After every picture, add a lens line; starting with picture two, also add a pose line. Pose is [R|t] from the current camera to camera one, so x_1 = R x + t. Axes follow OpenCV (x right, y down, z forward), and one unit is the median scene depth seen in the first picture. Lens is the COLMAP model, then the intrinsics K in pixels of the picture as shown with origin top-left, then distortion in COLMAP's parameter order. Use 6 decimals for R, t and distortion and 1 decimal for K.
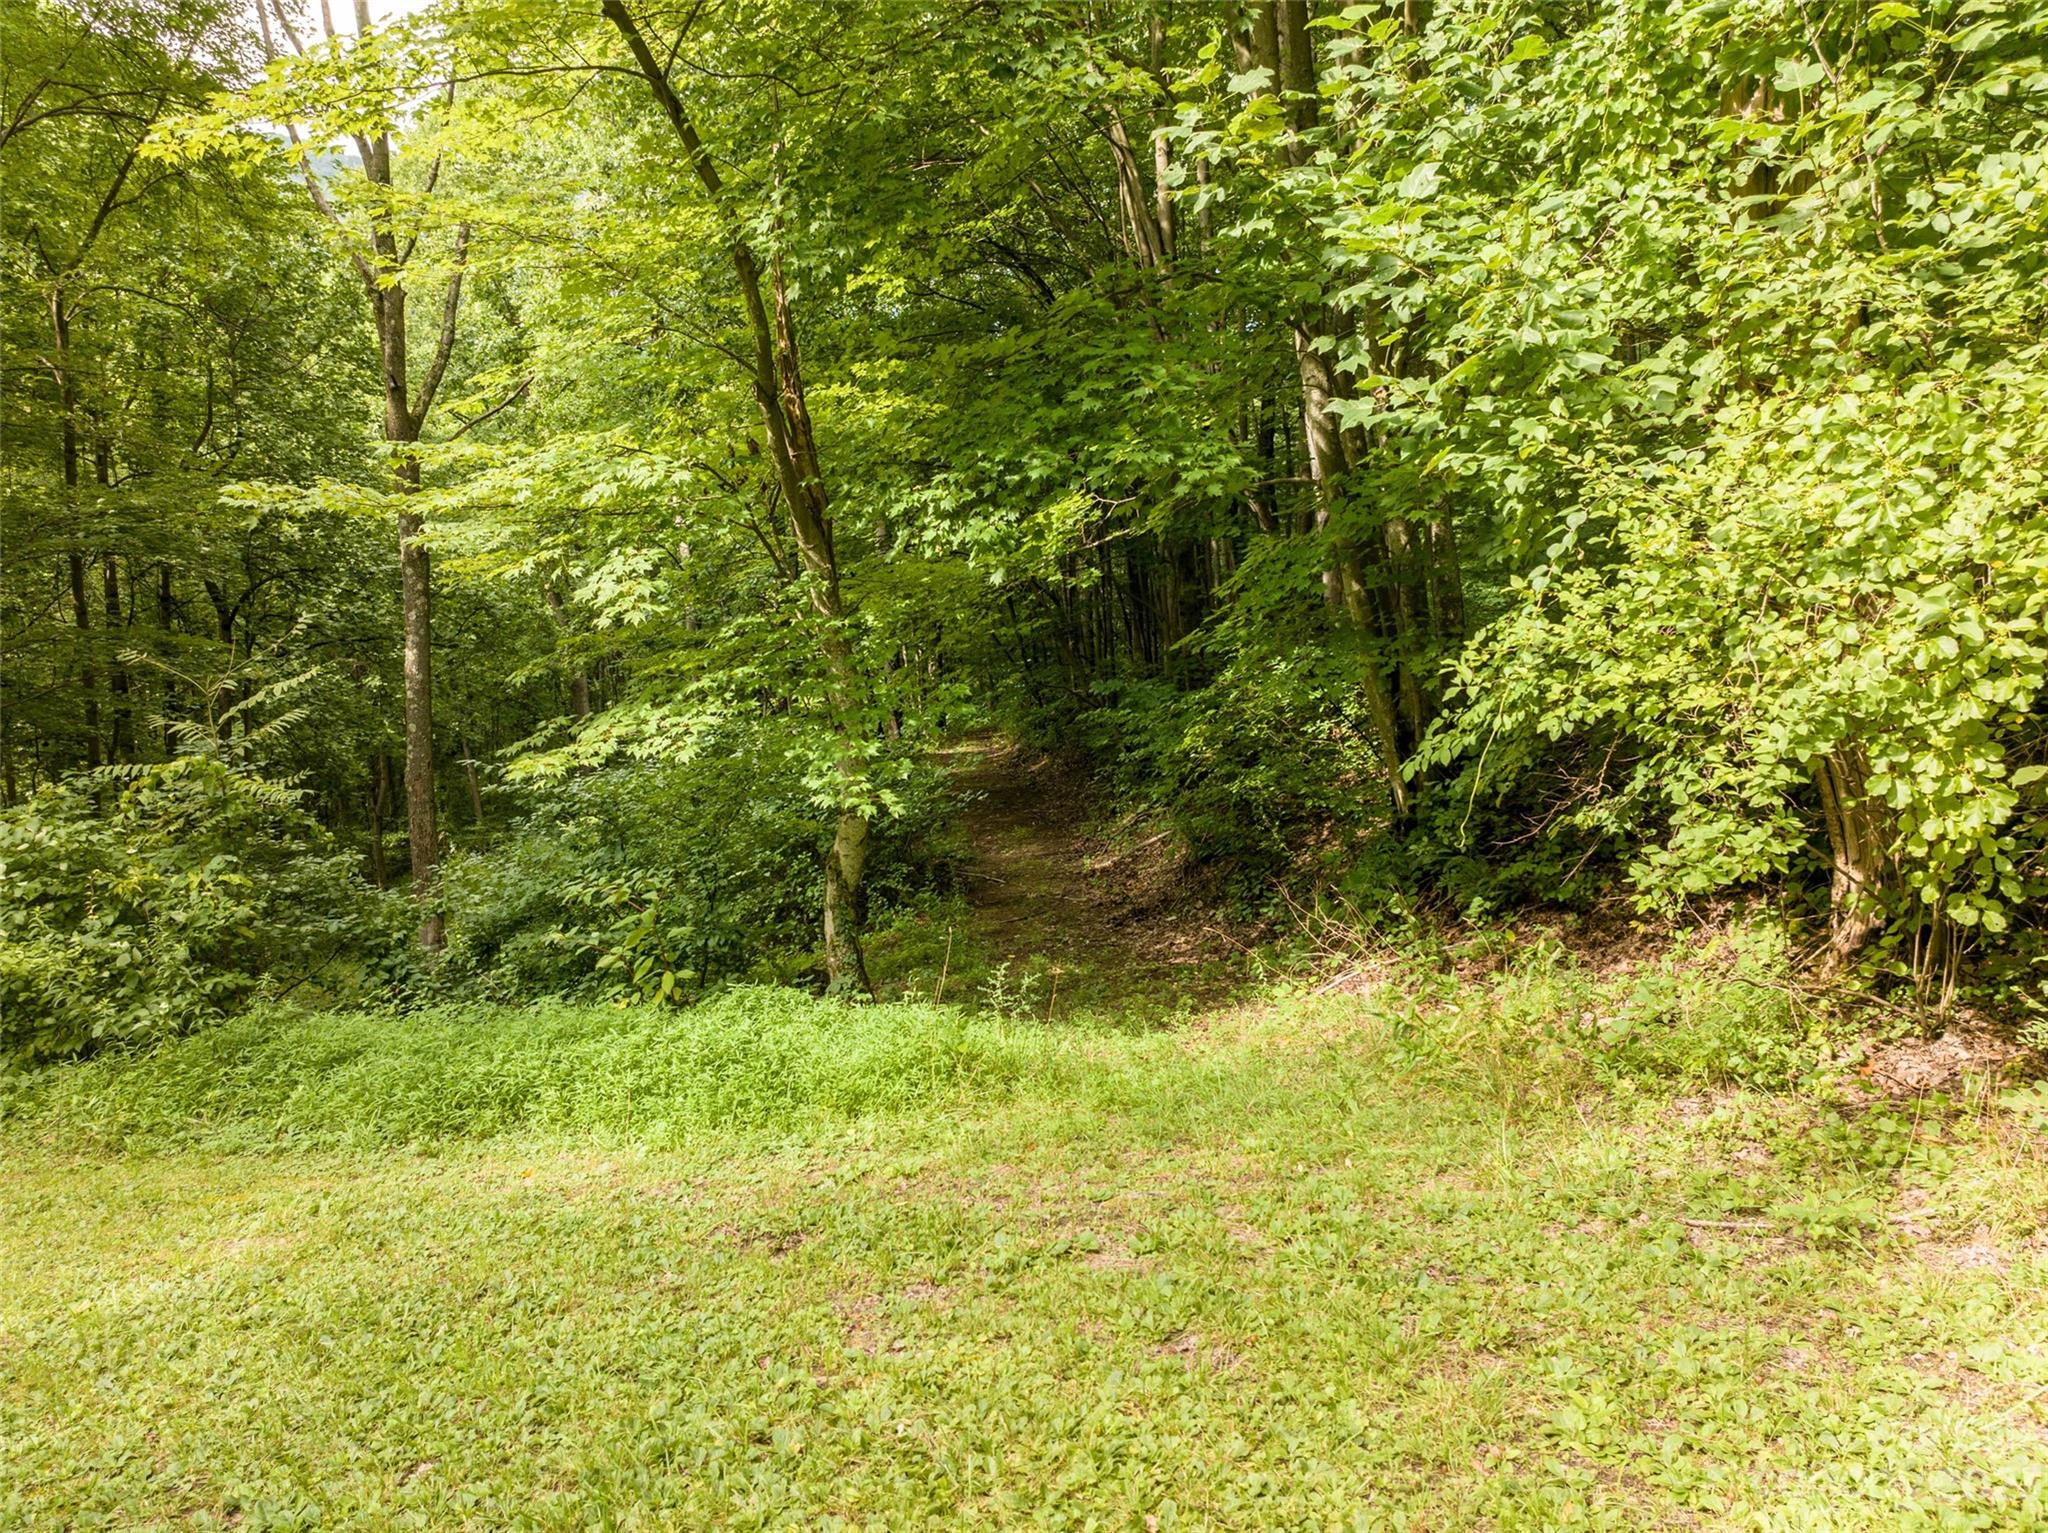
lens RADIAL K [[1421.5, 0, 1021.1], [0, 1421.5, 774.5], [0, 0, 1]] dist [-0.041594, 0.020199]
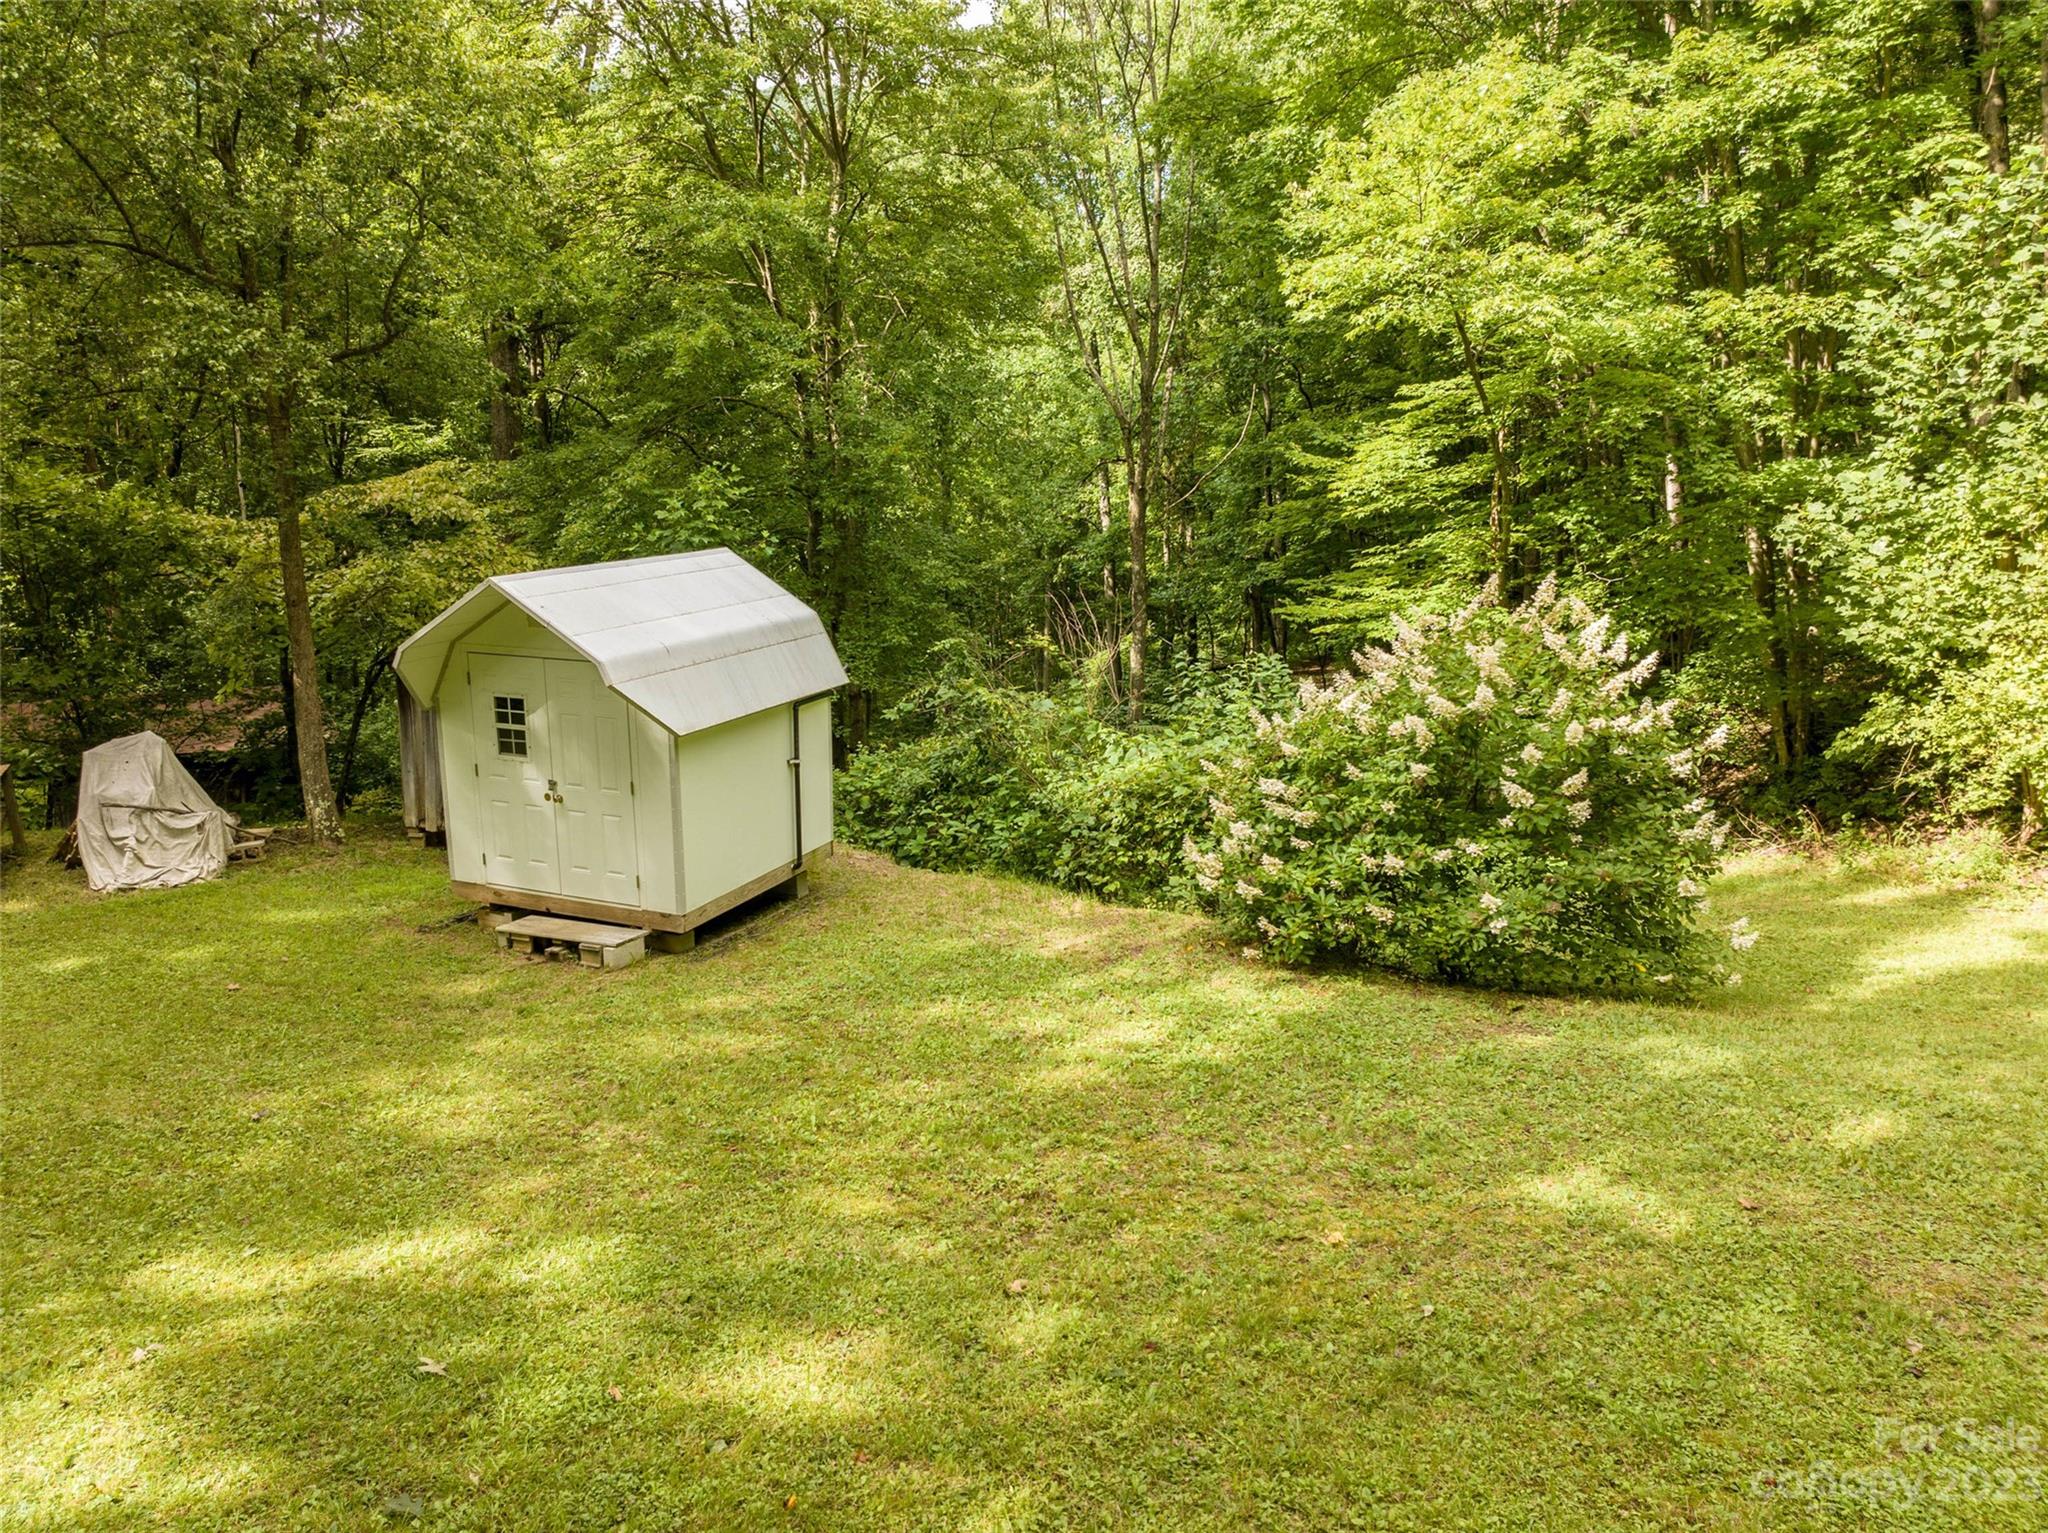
lens RADIAL K [[1421.5, 0, 1019.4], [0, 1421.5, 764.8], [0, 0, 1]] dist [-0.041594, 0.020199]
pose [[0.992659, 0.036607, -0.115274, -1.071857], [-0.029511, 0.997597, 0.062681, -0.128440], [0.117291, -0.058819, 0.991354, -1.965985]]
